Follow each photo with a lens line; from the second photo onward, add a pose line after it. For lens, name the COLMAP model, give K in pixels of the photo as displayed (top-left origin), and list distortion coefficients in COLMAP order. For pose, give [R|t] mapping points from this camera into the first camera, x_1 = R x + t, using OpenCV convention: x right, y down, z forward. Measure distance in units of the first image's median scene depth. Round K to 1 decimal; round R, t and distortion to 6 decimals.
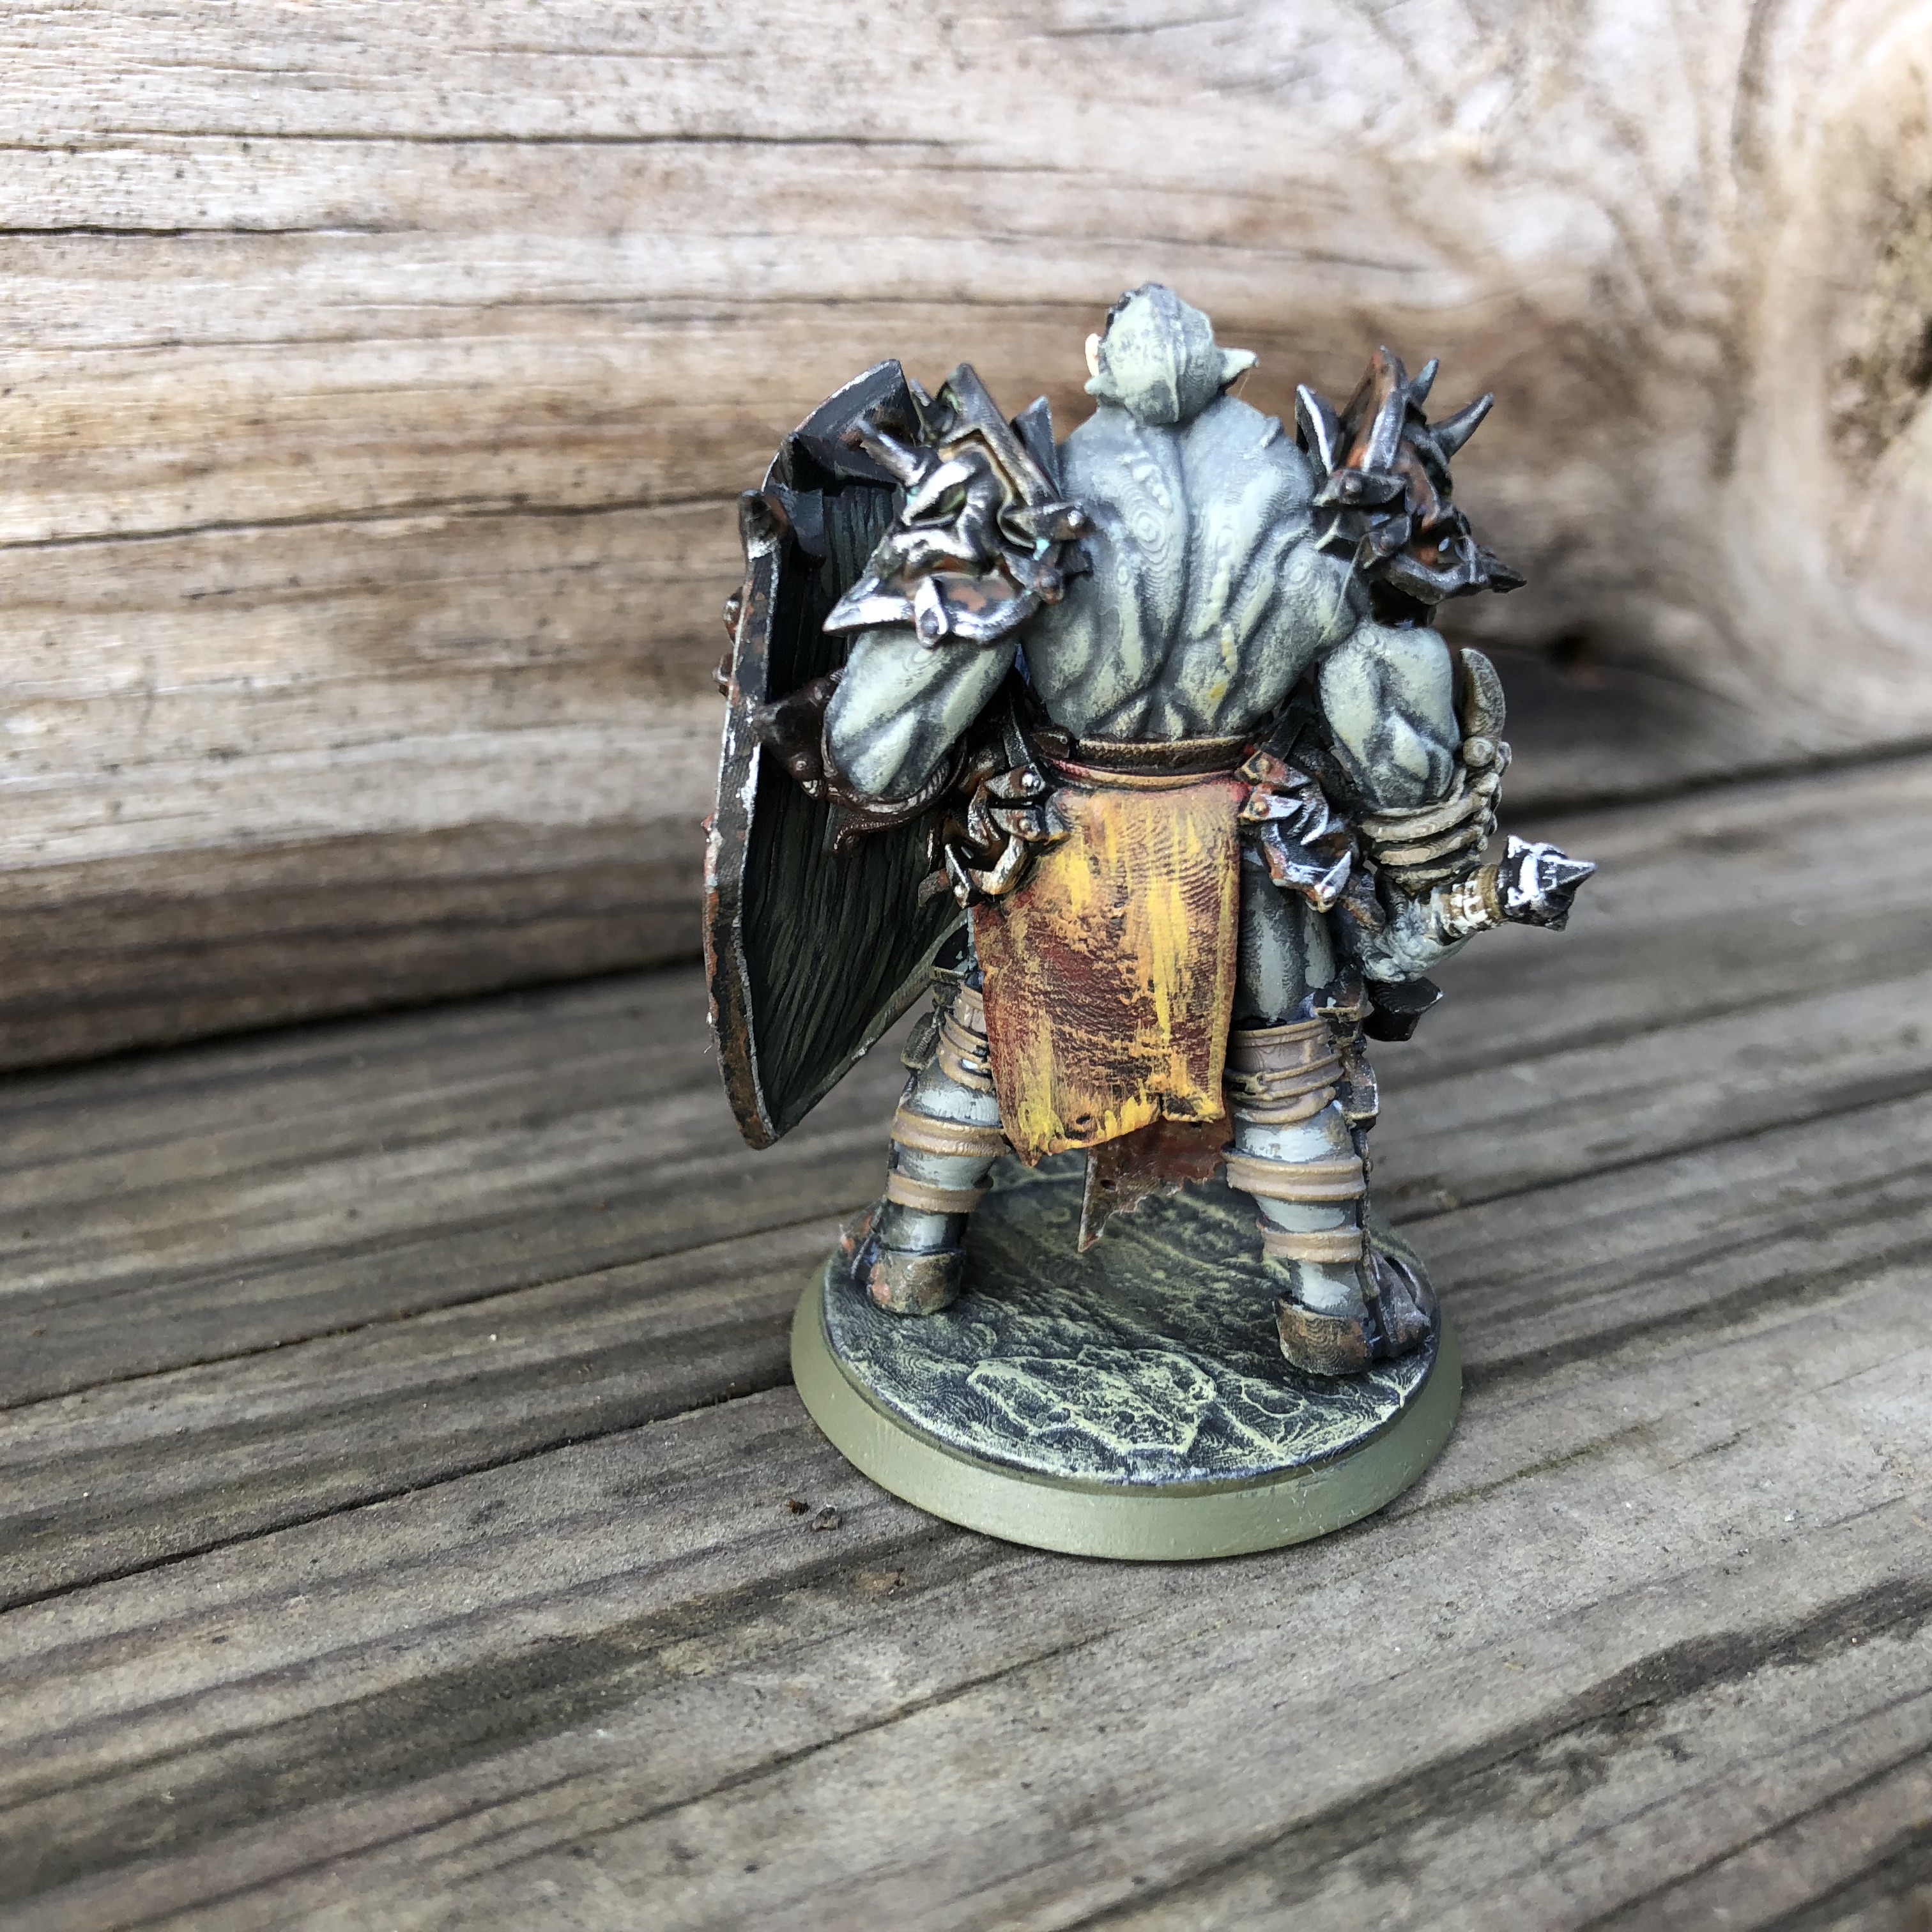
lens RADIAL K [[2280.8, 0, 975.8], [0, 2280.8, 948.0], [0, 0, 1]] dist [-0.044445, 0.000000]
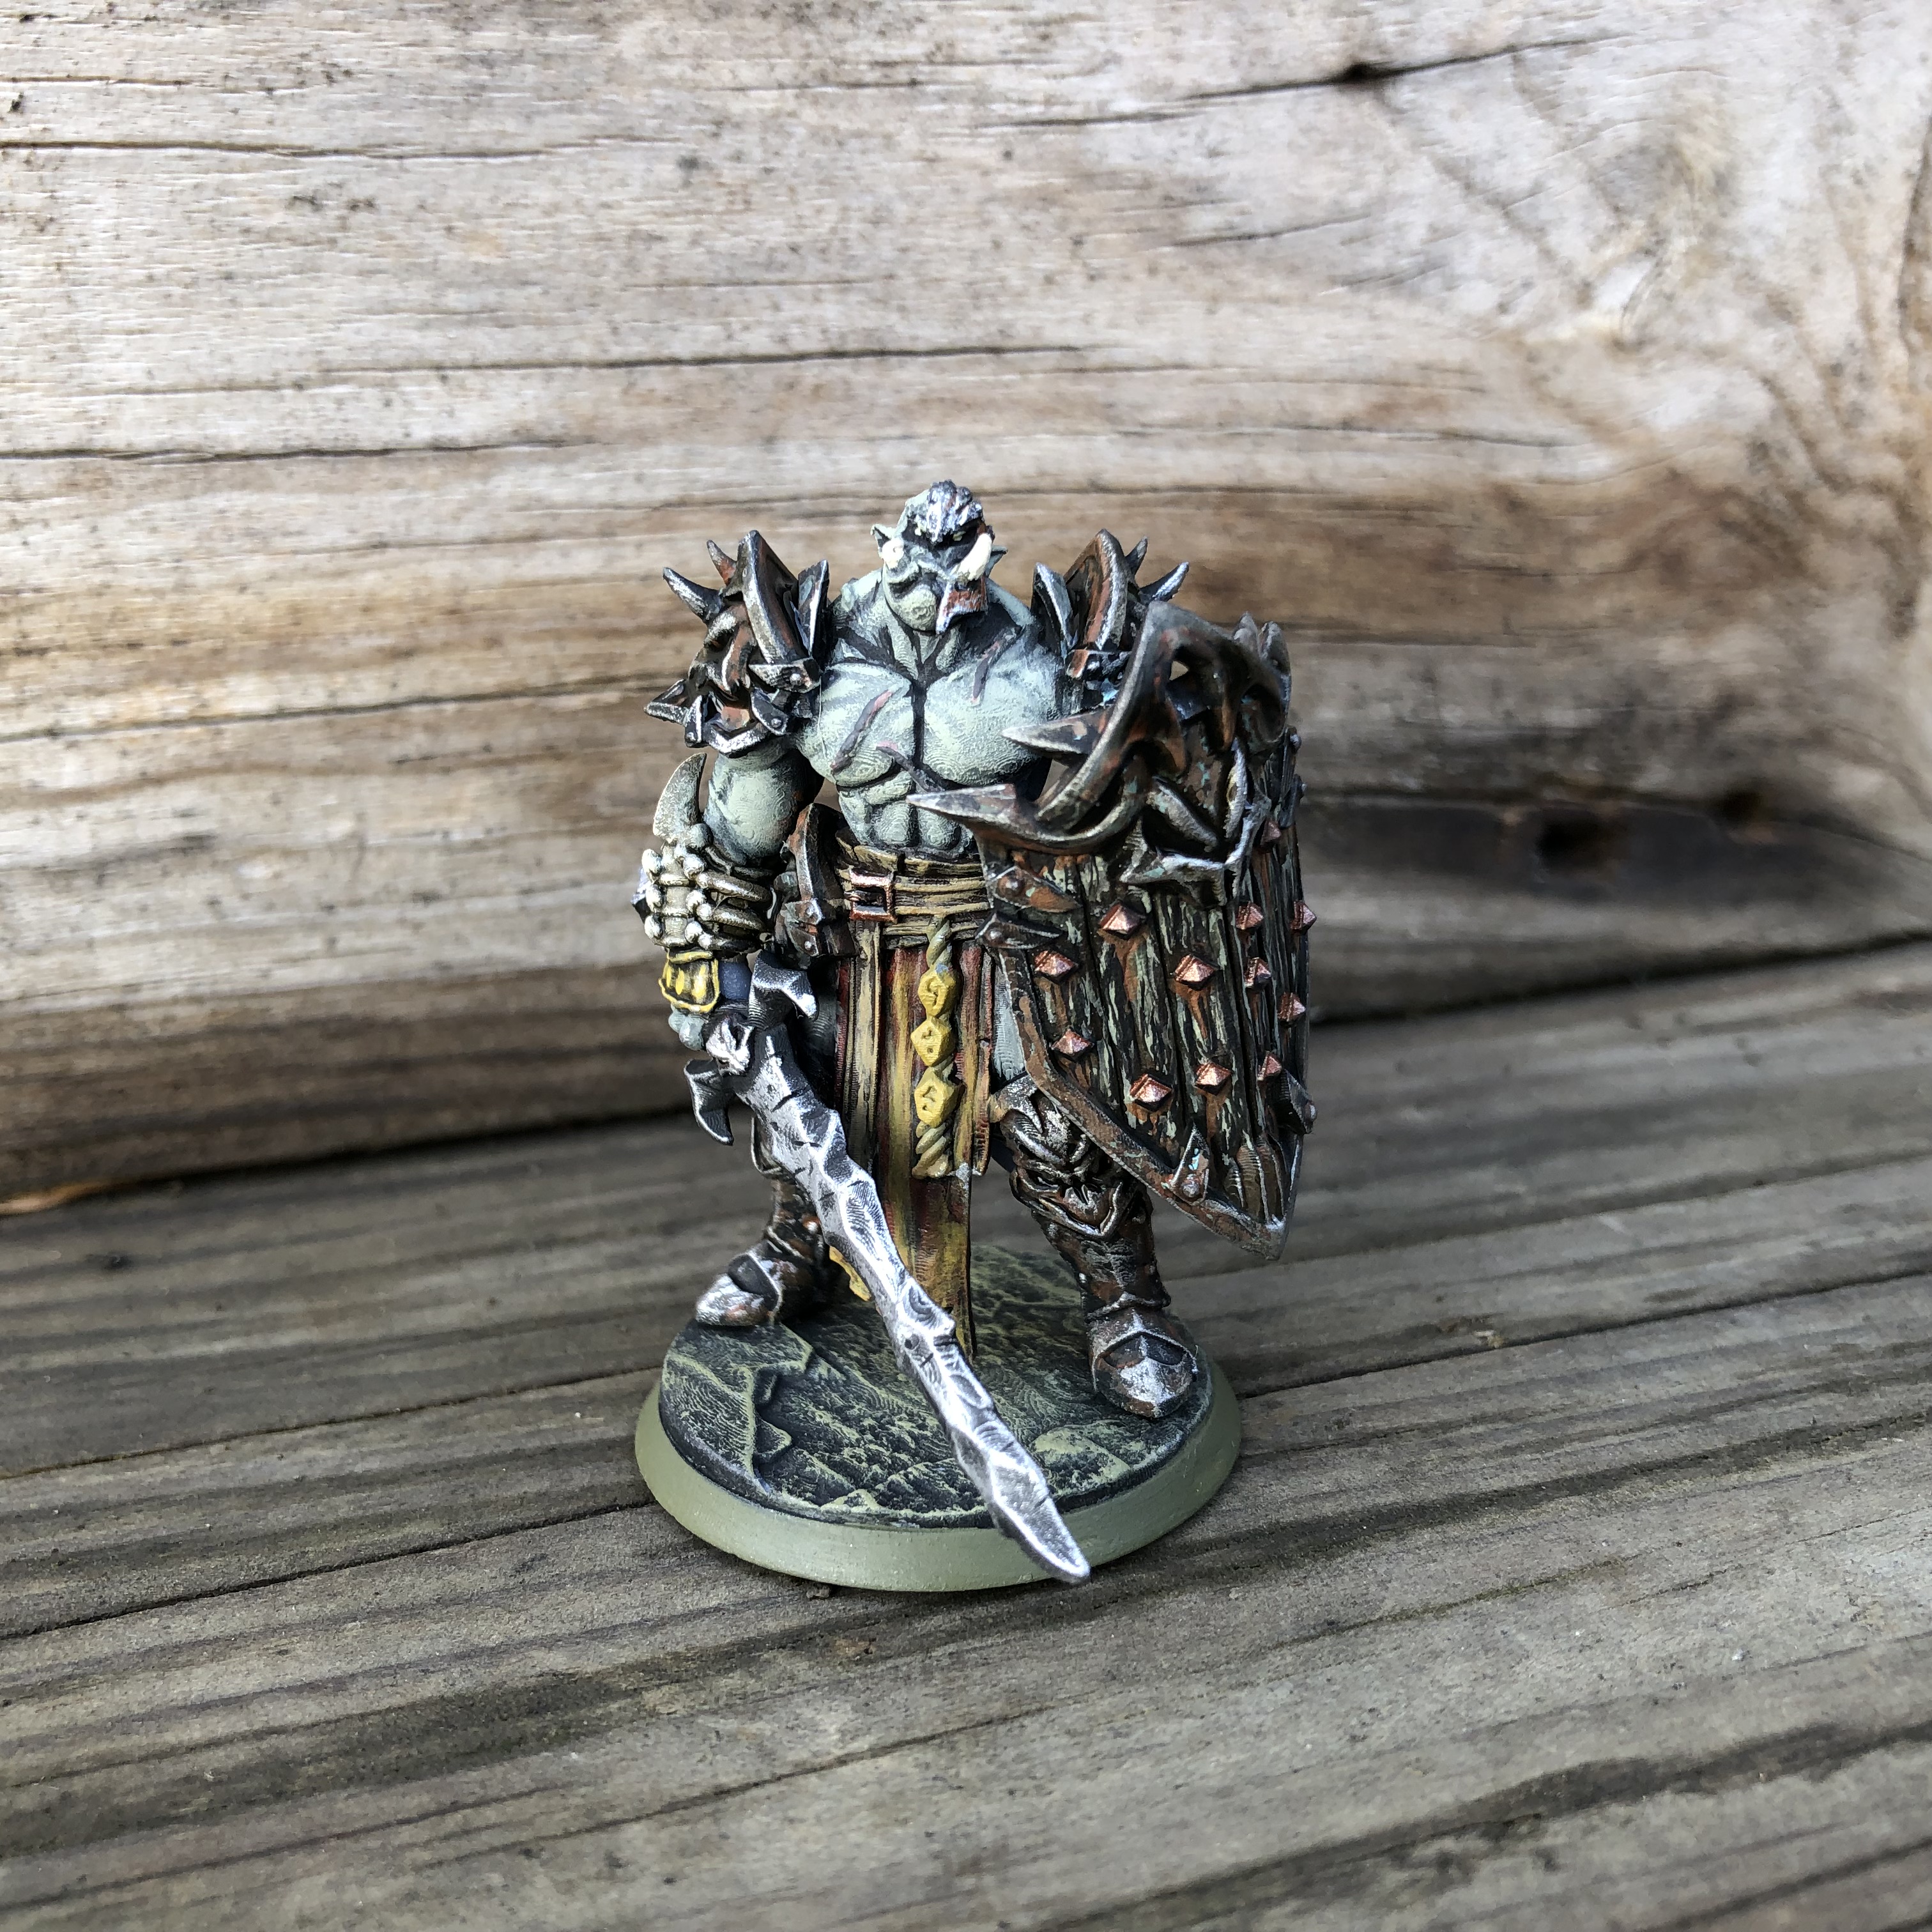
lens RADIAL K [[2280.8, 0, 956.4], [0, 2280.8, 949.6], [0, 0, 1]] dist [-0.044445, 0.000000]
pose [[0.980525, 0.015294, -0.195799, 0.176426], [-0.027108, 0.997960, -0.057799, 0.000038], [0.194516, 0.061981, 0.978939, -0.080162]]
